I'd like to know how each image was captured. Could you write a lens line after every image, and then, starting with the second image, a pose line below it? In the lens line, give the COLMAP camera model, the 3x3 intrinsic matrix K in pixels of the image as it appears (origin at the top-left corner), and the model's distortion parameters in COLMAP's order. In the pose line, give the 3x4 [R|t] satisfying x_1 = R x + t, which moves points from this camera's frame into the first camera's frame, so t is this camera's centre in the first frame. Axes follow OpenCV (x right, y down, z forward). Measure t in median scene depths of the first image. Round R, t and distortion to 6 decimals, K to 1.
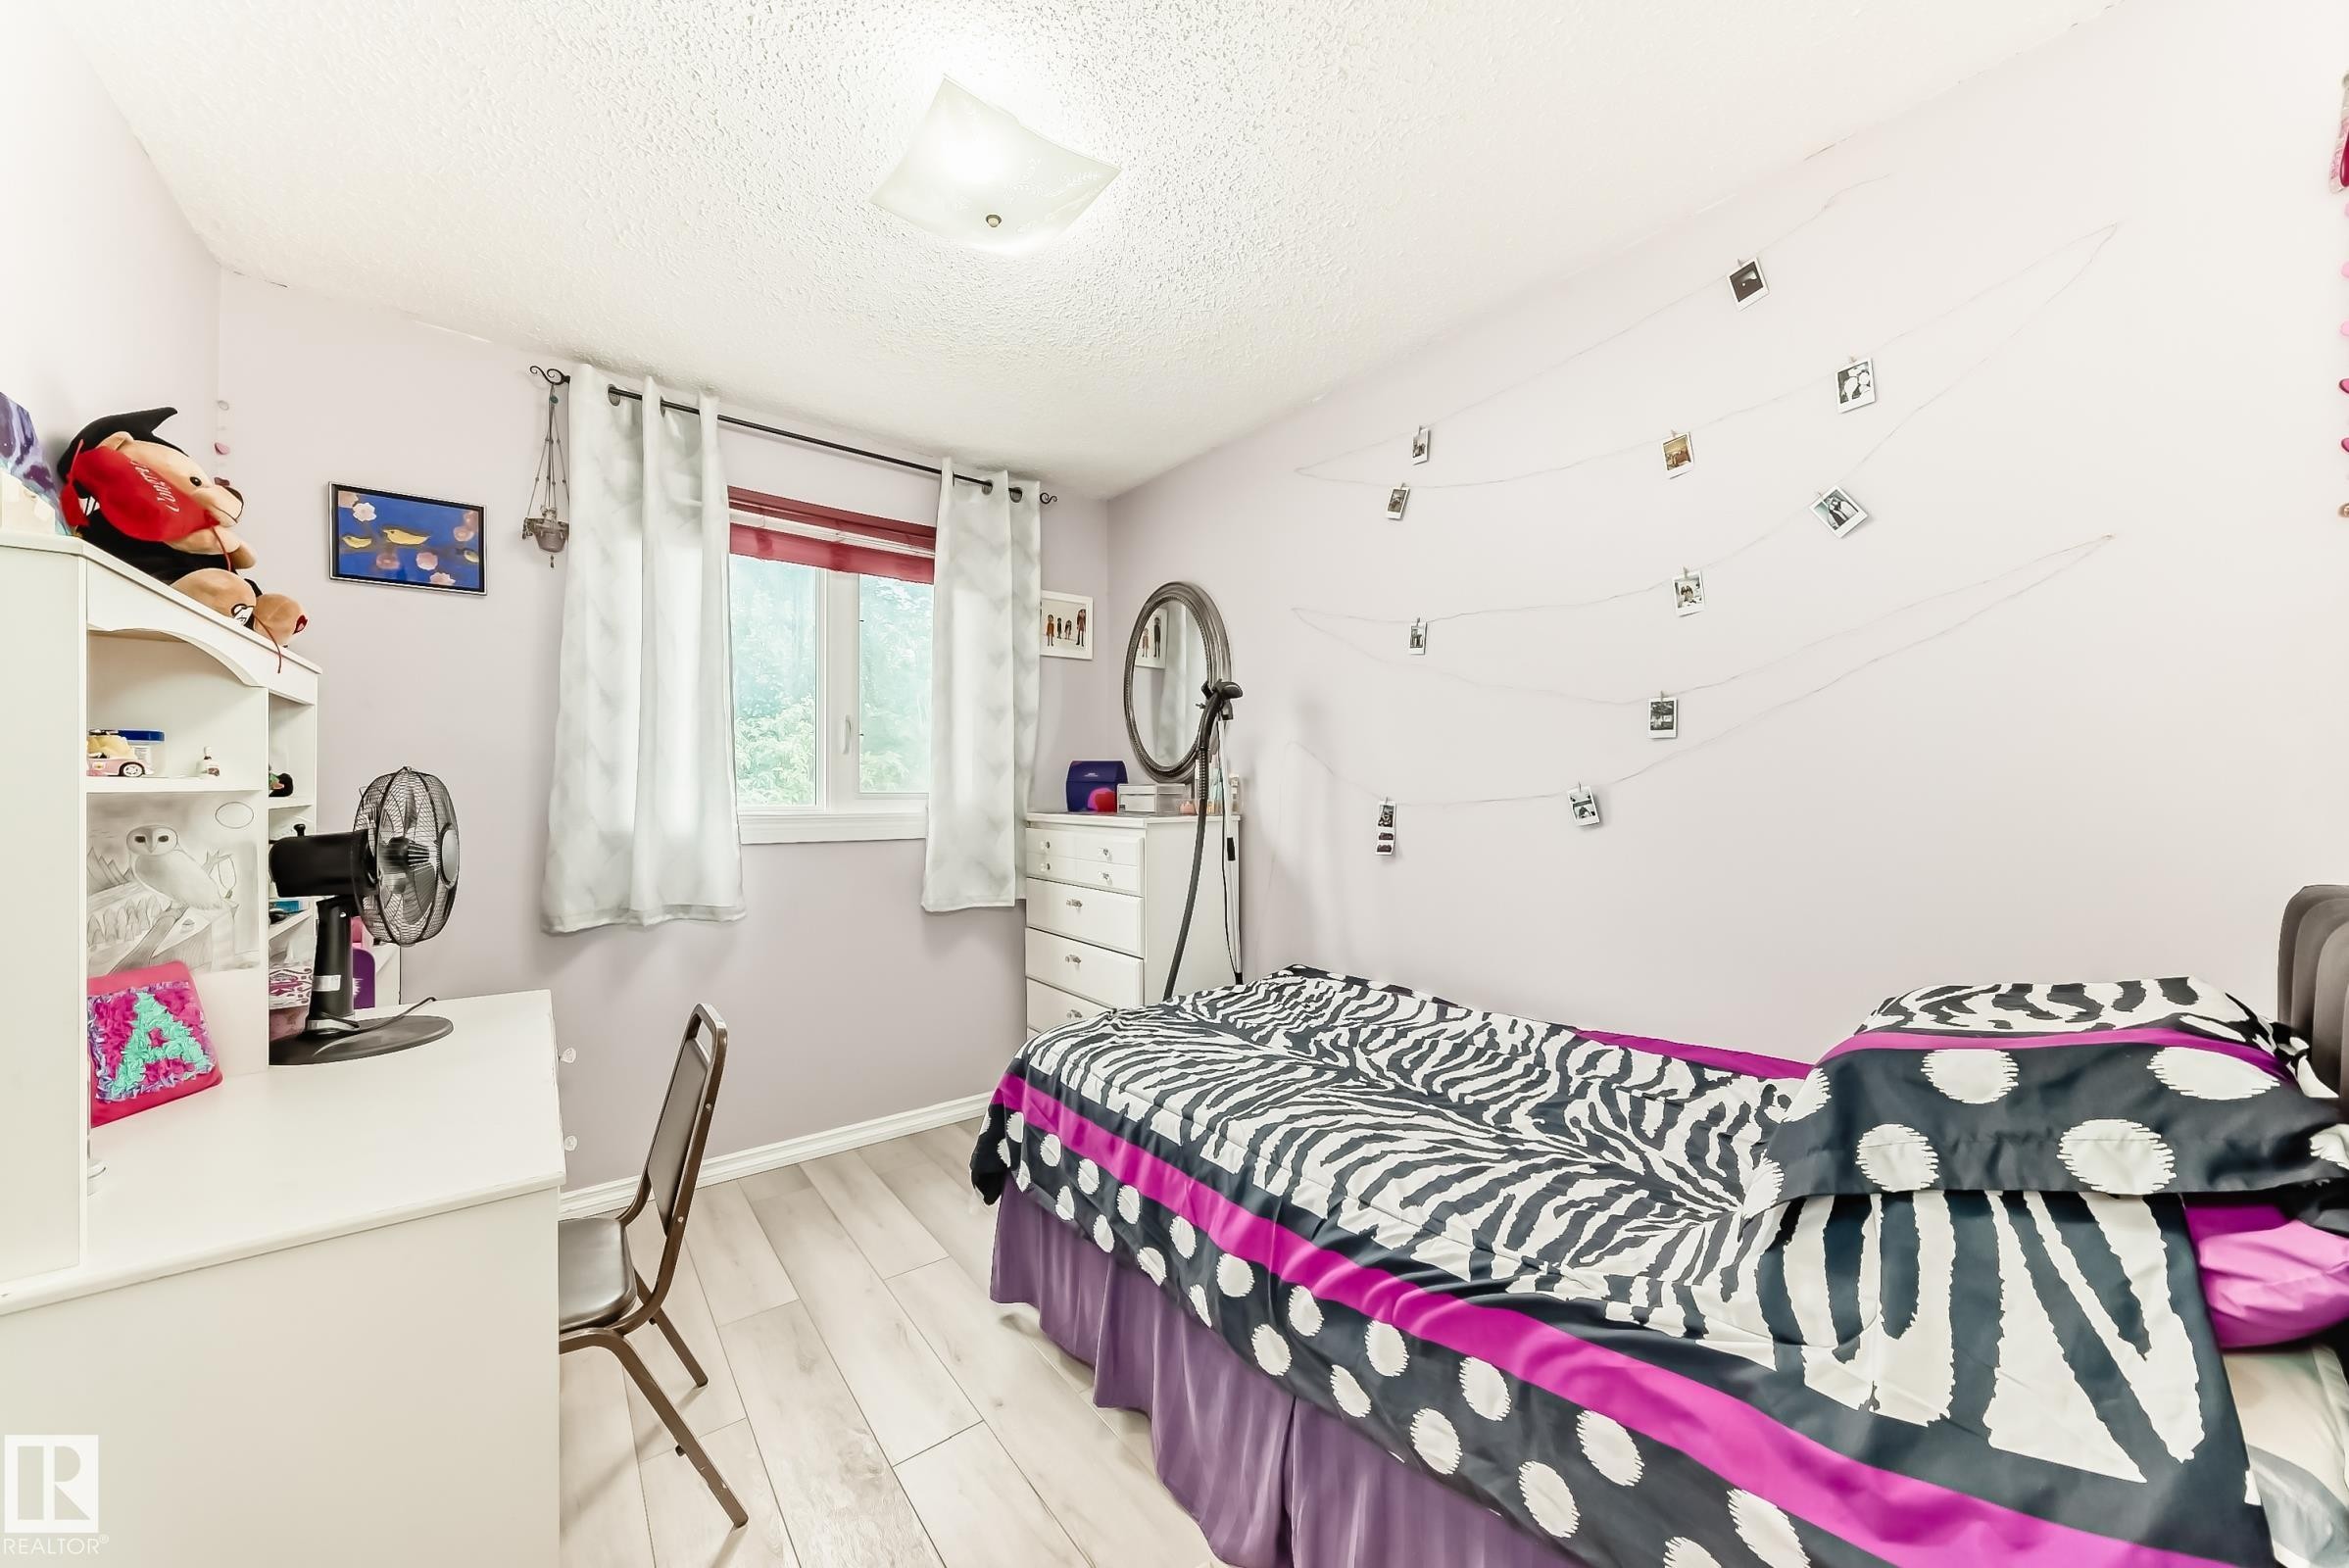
lens RADIAL K [[837.7, 0, 1181.2], [0, 837.7, 786.7], [0, 0, 1]] dist [-0.017783, 0.004521]
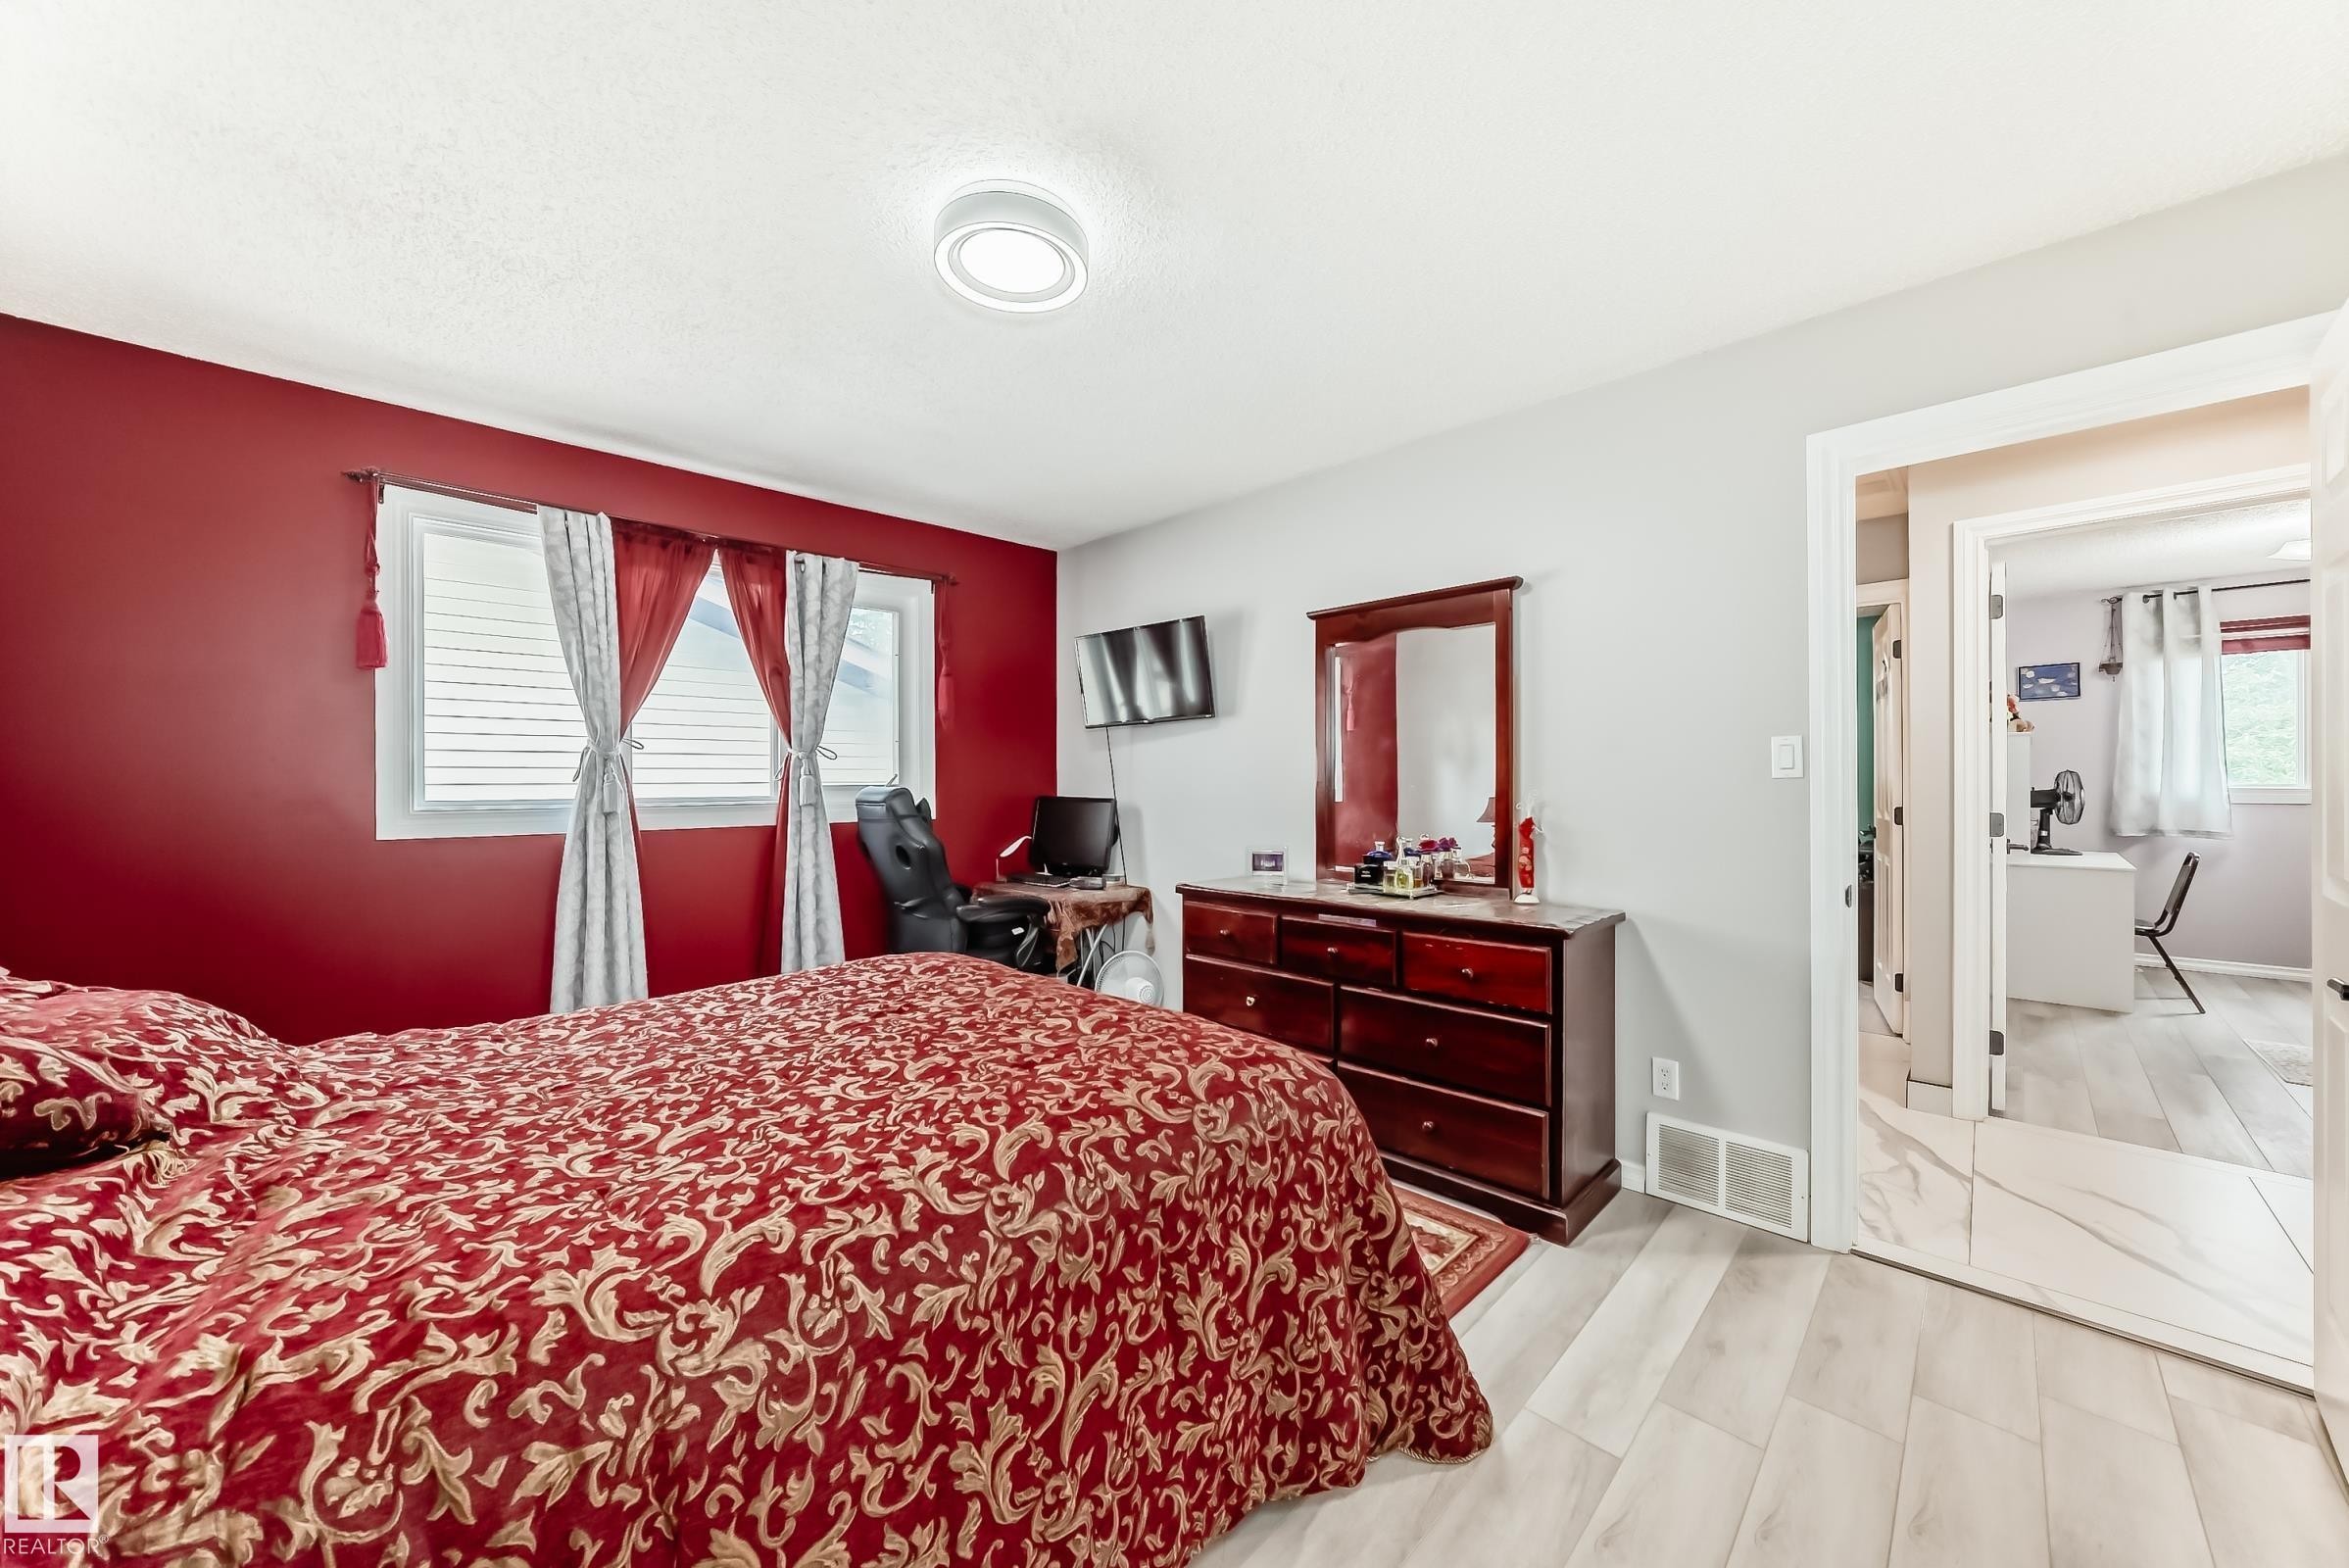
lens RADIAL K [[837.7, 0, 1184.5], [0, 837.7, 783.8], [0, 0, 1]] dist [-0.017783, 0.004521]
pose [[0.123732, 0.000348, -0.992316, 1.238004], [0.001279, 0.999999, 0.000510, 0.018834], [0.992315, -0.001333, 0.123732, -1.906503]]
